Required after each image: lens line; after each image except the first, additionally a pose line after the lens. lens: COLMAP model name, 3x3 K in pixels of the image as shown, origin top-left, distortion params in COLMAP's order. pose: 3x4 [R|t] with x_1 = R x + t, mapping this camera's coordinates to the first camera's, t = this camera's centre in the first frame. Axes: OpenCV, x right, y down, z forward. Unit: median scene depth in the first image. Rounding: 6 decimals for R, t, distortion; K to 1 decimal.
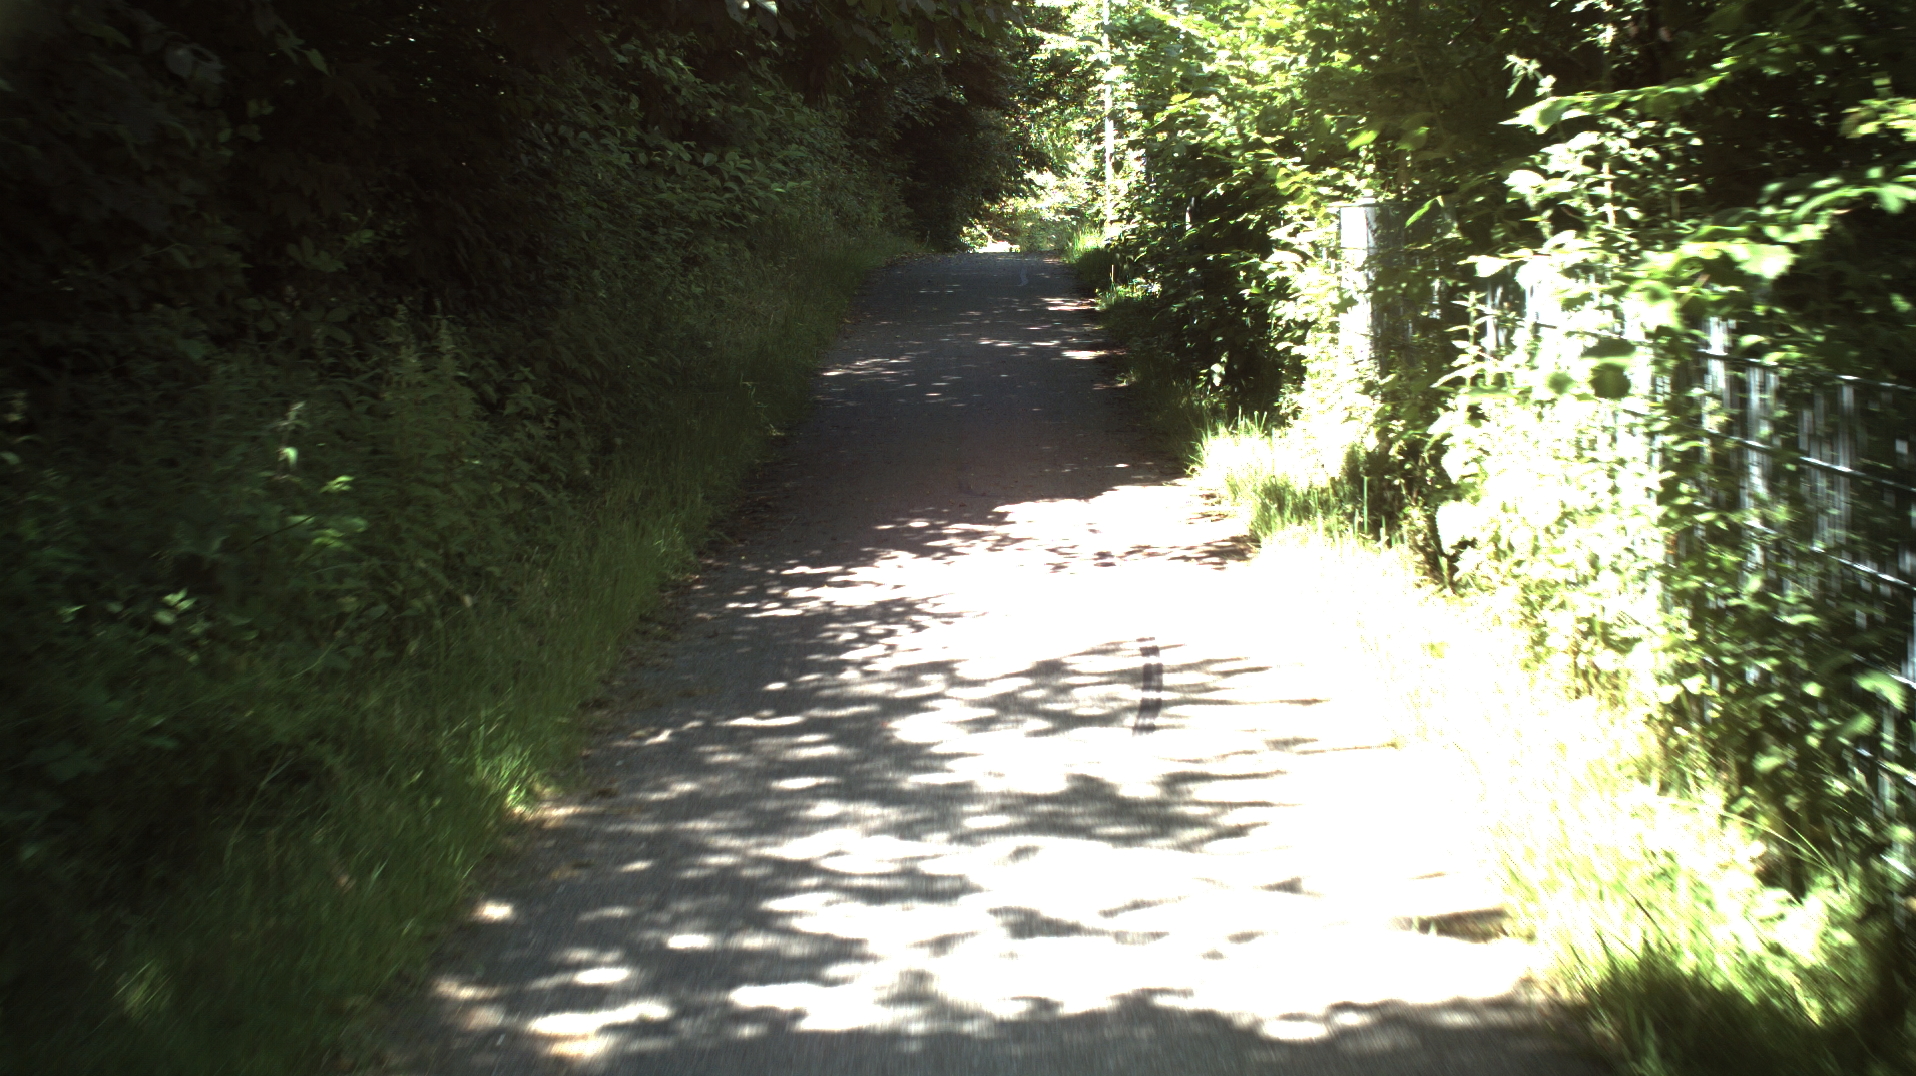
lens RADIAL K [[12907.4, 0, 953.5], [0, 12907.4, 521.8], [0, 0, 1]] dist [-4.345389, 0.000000]
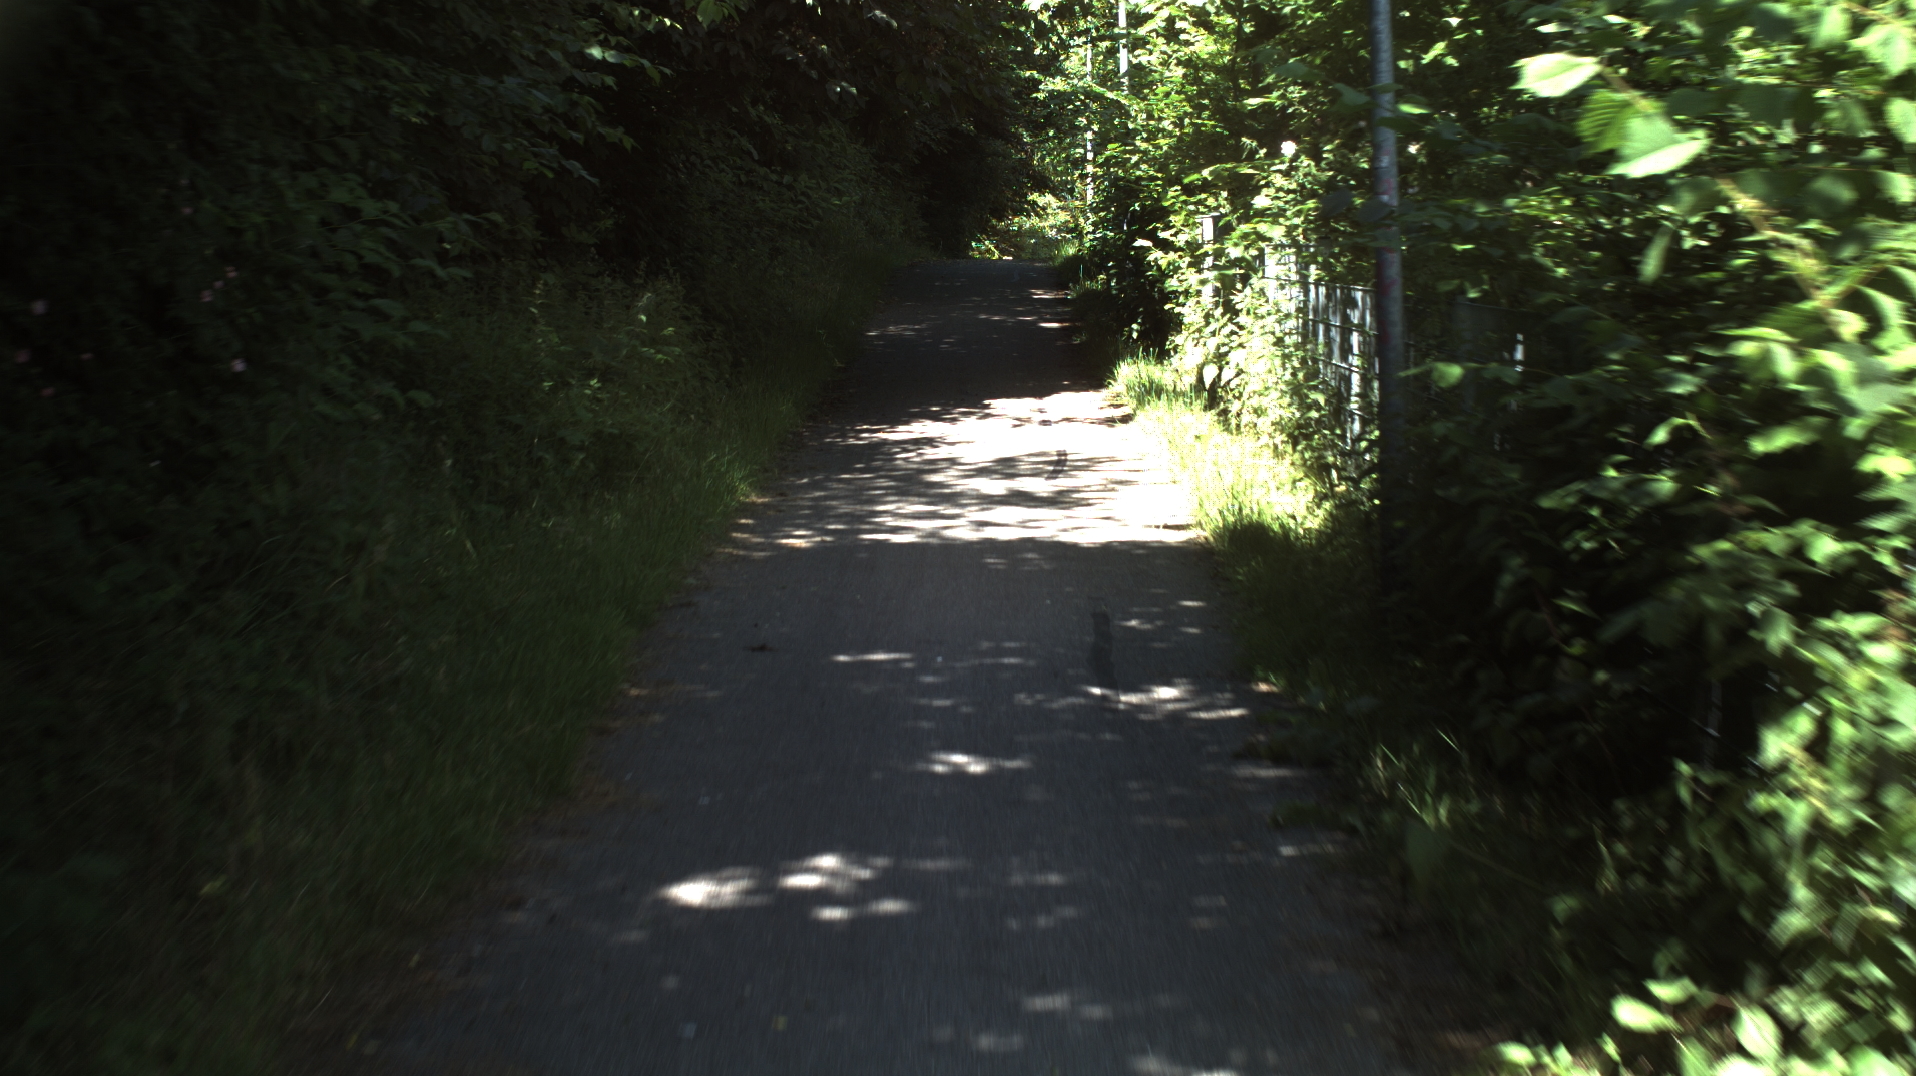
lens RADIAL K [[12907.4, 0, 963.0], [0, 12907.4, 532.6], [0, 0, 1]] dist [-4.345389, 0.000000]
pose [[0.999828, 0.018562, 0.000296, 0.000627], [-0.018562, 0.999827, -0.000732, 0.017703], [-0.000310, 0.000726, 1.000000, -0.652440]]
